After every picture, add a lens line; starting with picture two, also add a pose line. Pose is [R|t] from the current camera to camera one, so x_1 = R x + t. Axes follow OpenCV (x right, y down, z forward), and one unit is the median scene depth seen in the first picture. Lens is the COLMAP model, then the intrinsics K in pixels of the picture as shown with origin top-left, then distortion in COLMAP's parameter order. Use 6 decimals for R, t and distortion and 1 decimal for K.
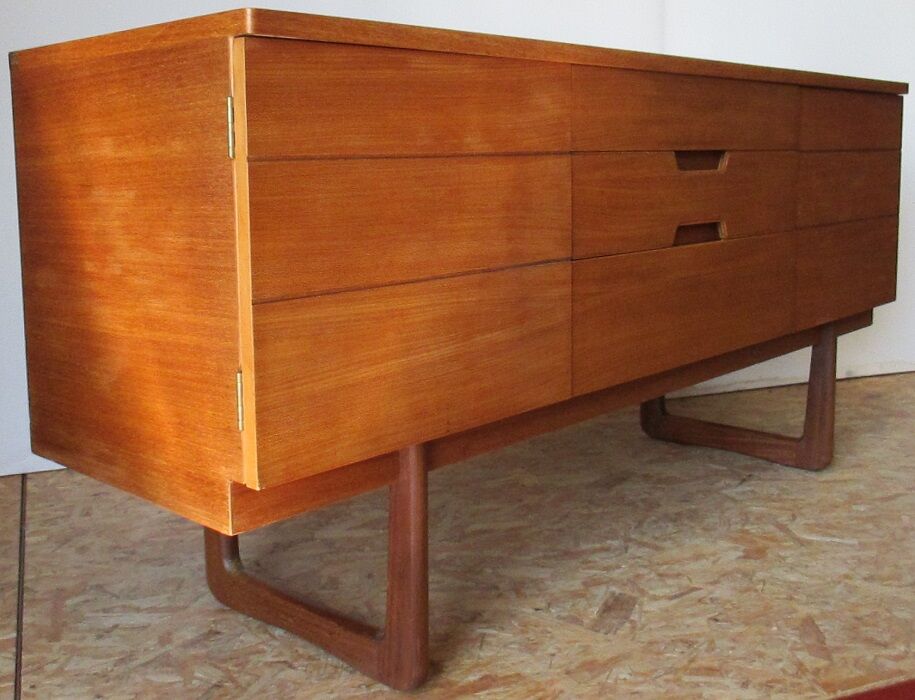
lens RADIAL K [[1064.9, 0, 476.0], [0, 1064.9, 328.0], [0, 0, 1]] dist [-0.032283, 0.000000]
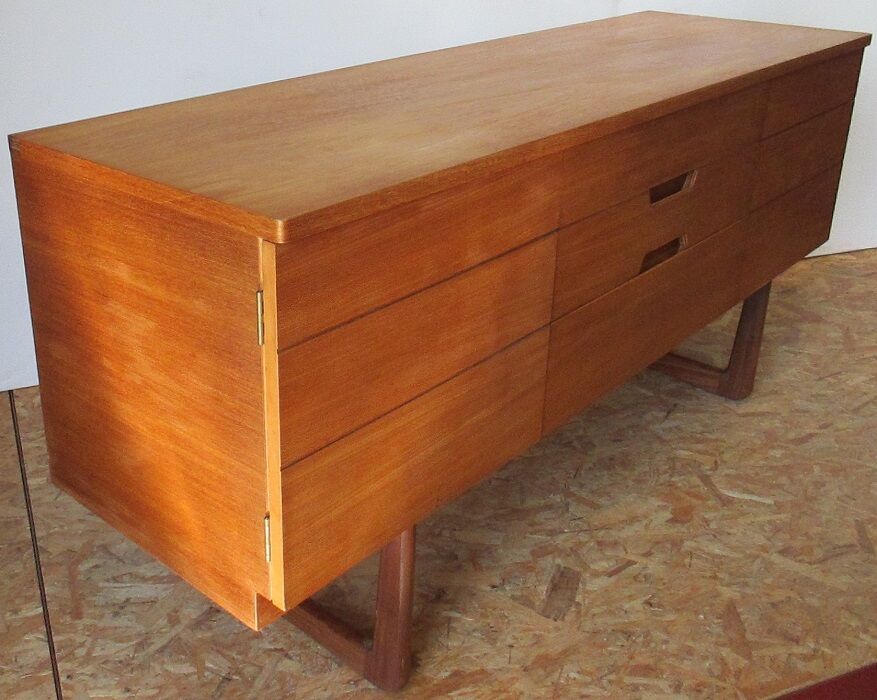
lens RADIAL K [[1010.6, 0, 370.6], [0, 1010.6, 338.8], [0, 0, 1]] dist [-0.037741, 0.000000]
pose [[0.999851, 0.016989, -0.002941, -0.085634], [-0.015609, 0.964355, 0.264151, -0.312039], [0.007323, -0.264065, 0.964477, 0.025845]]
